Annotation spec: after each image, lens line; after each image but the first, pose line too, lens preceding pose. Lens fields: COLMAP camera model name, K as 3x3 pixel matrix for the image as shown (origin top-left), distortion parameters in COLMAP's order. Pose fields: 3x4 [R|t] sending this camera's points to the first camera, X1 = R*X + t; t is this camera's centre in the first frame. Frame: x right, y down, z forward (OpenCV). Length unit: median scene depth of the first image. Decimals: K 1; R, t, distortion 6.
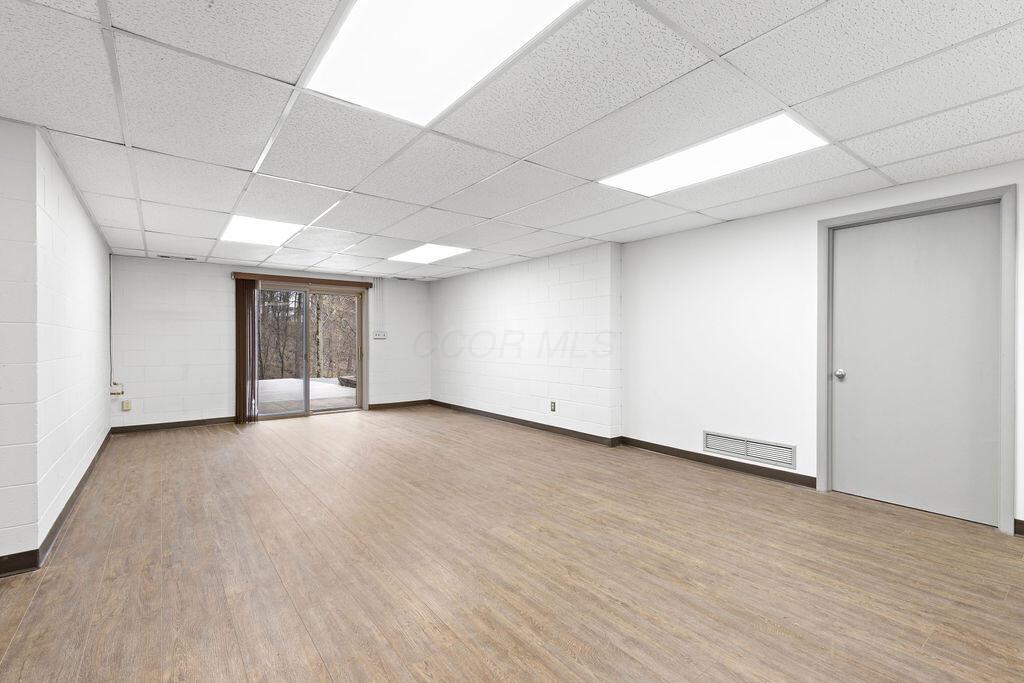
lens RADIAL K [[462.6, 0, 509.0], [0, 462.6, 342.7], [0, 0, 1]] dist [0.008075, -0.000957]
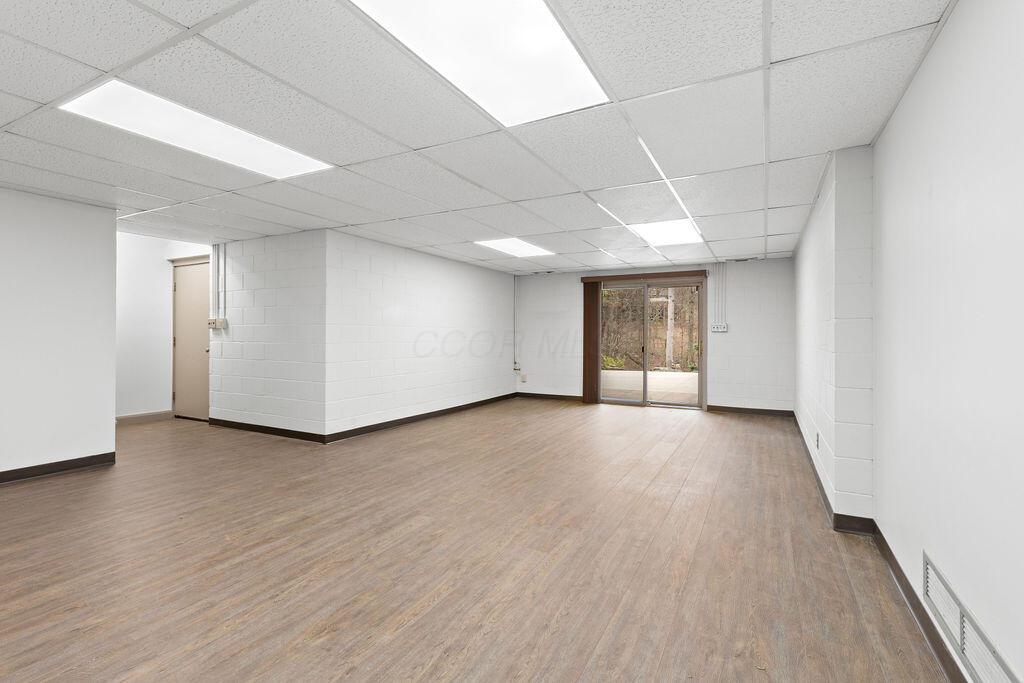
lens RADIAL K [[462.6, 0, 510.4], [0, 462.6, 336.5], [0, 0, 1]] dist [0.008075, -0.000957]
pose [[0.412639, 0.005359, -0.910879, 0.712203], [-0.005900, 0.999977, 0.003210, -0.000837], [0.910875, 0.004049, 0.412662, 0.545252]]
